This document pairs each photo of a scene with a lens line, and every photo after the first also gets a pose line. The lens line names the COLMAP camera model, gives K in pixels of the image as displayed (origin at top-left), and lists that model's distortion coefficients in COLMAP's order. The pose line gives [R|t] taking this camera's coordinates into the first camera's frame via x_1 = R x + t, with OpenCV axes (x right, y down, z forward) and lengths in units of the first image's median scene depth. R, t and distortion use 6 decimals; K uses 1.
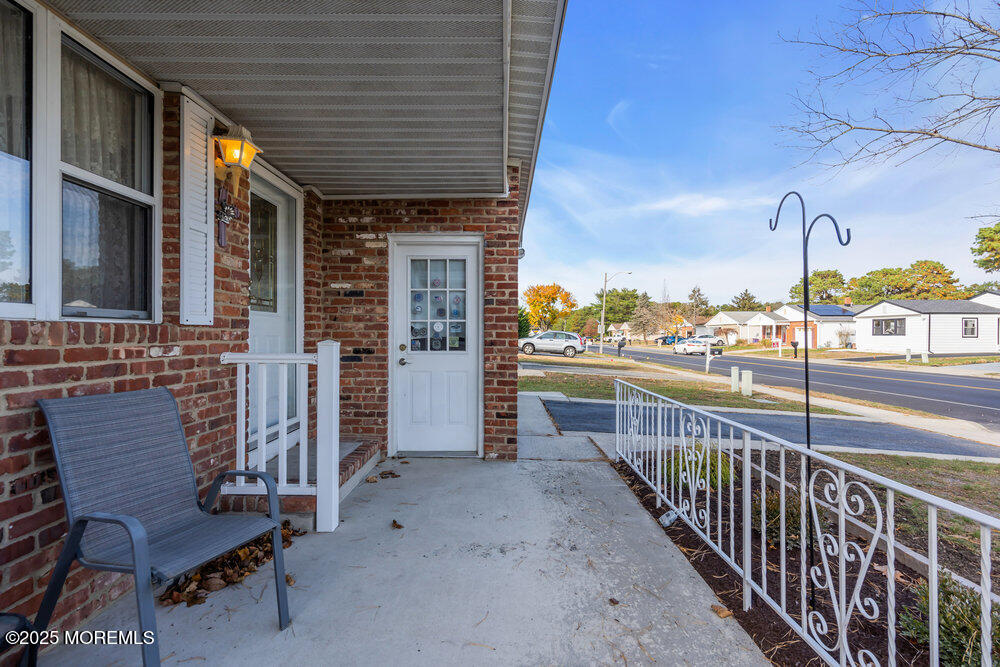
lens RADIAL K [[468.0, 0, 500.0], [0, 468.0, 333.5], [0, 0, 1]] dist [0.001496, 0.000200]
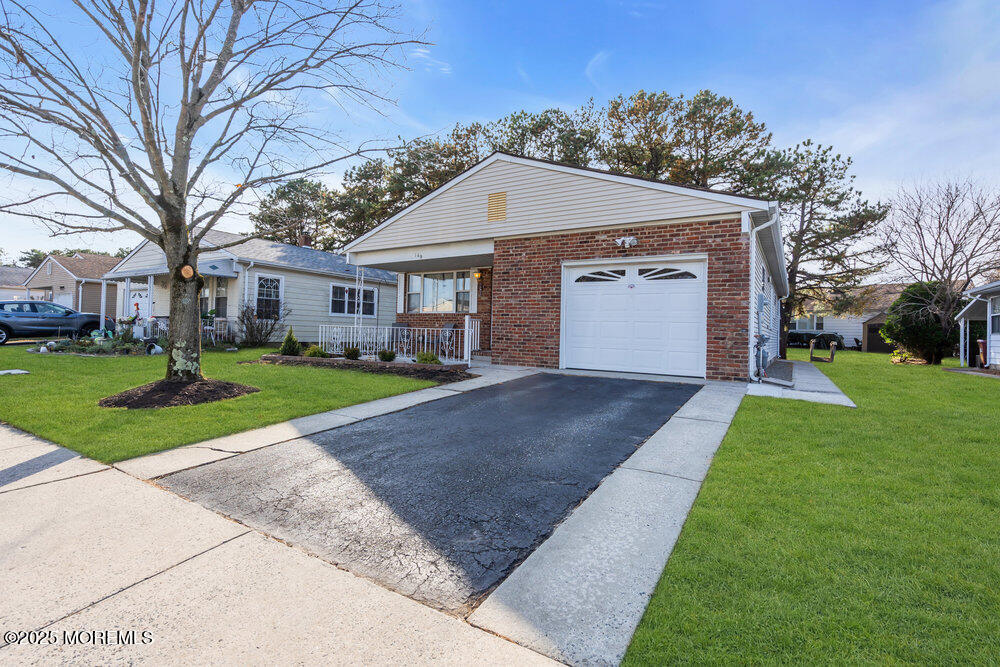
lens RADIAL K [[468.0, 0, 500.0], [0, 468.0, 333.5], [0, 0, 1]] dist [0.001496, 0.000200]
pose [[-0.512904, -0.015697, -0.858303, 3.367471], [-0.025211, 0.999677, -0.003217, 0.200700], [0.858076, 0.019989, -0.513134, 3.685952]]
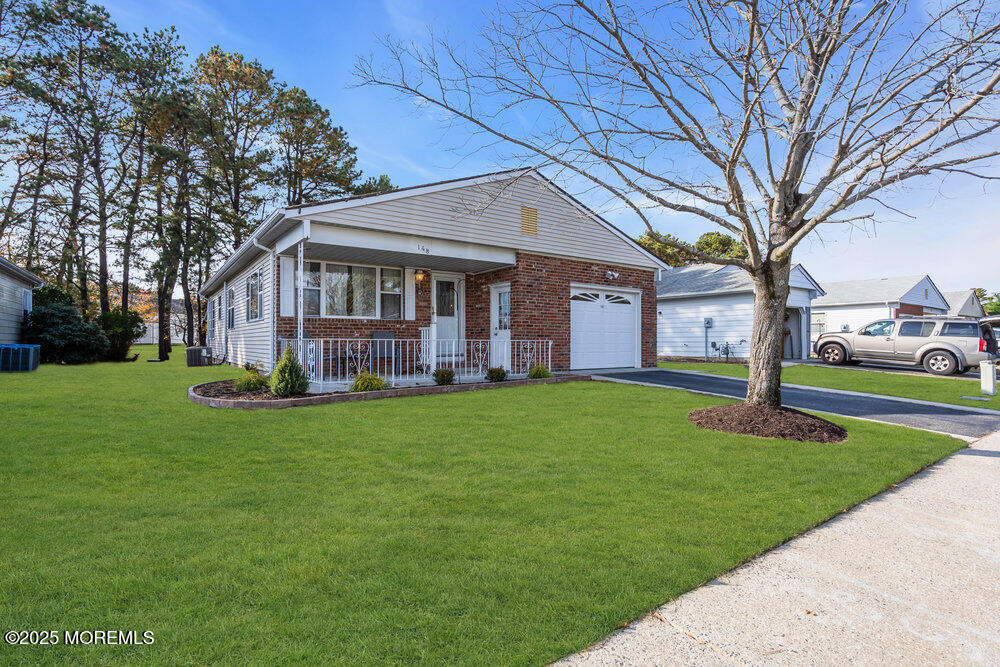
lens RADIAL K [[480.7, 0, 500.5], [0, 480.7, 337.3], [0, 0, 1]] dist [-0.000834, 0.000025]
pose [[0.594144, -0.006480, -0.804333, 3.240638], [0.002208, 0.999977, -0.006425, 0.161828], [0.804356, 0.002041, 0.594144, -0.899540]]
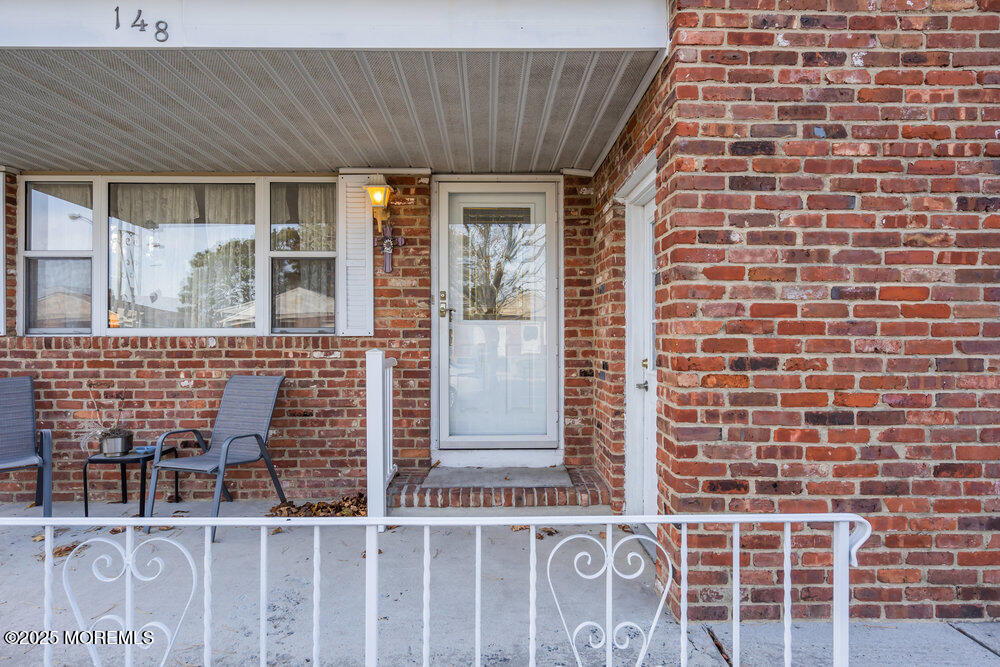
lens RADIAL K [[551.7, 0, 499.7], [0, 551.7, 338.7], [0, 0, 1]] dist [0.003737, 0.001738]
pose [[0.029397, -0.004865, -0.999556, 0.933375], [0.002482, 0.999985, -0.004794, -0.001758], [0.999565, -0.002340, 0.029409, 1.326113]]
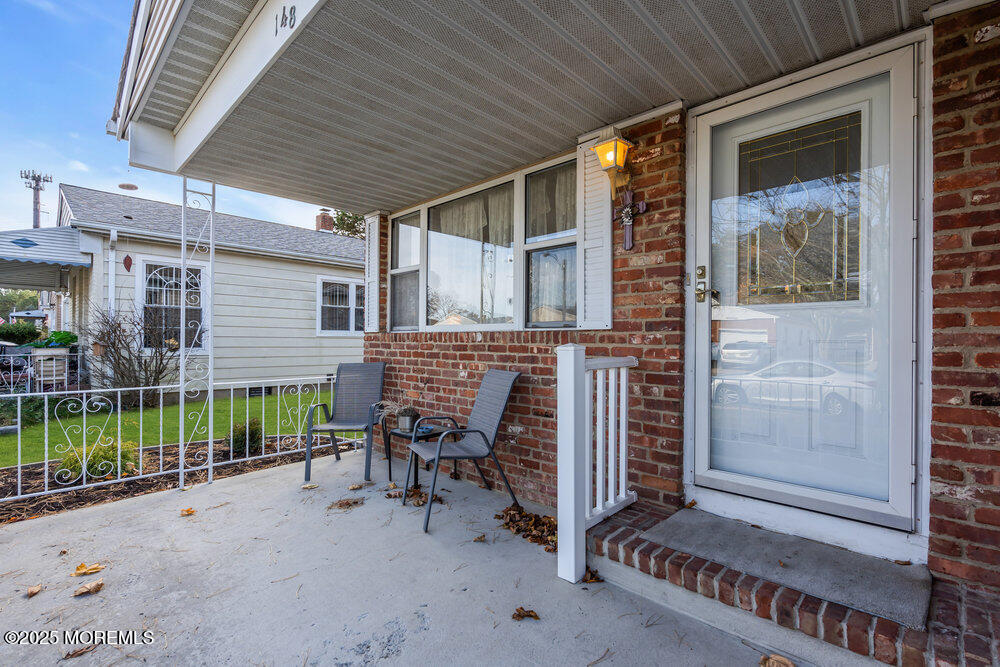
lens RADIAL K [[456.7, 0, 503.5], [0, 456.7, 340.6], [0, 0, 1]] dist [-0.002329, 0.000128]
pose [[-0.685852, -0.006748, -0.727709, 0.310761], [-0.006934, 0.999972, -0.002737, 0.012941], [0.727708, 0.003169, -0.685880, 1.558481]]
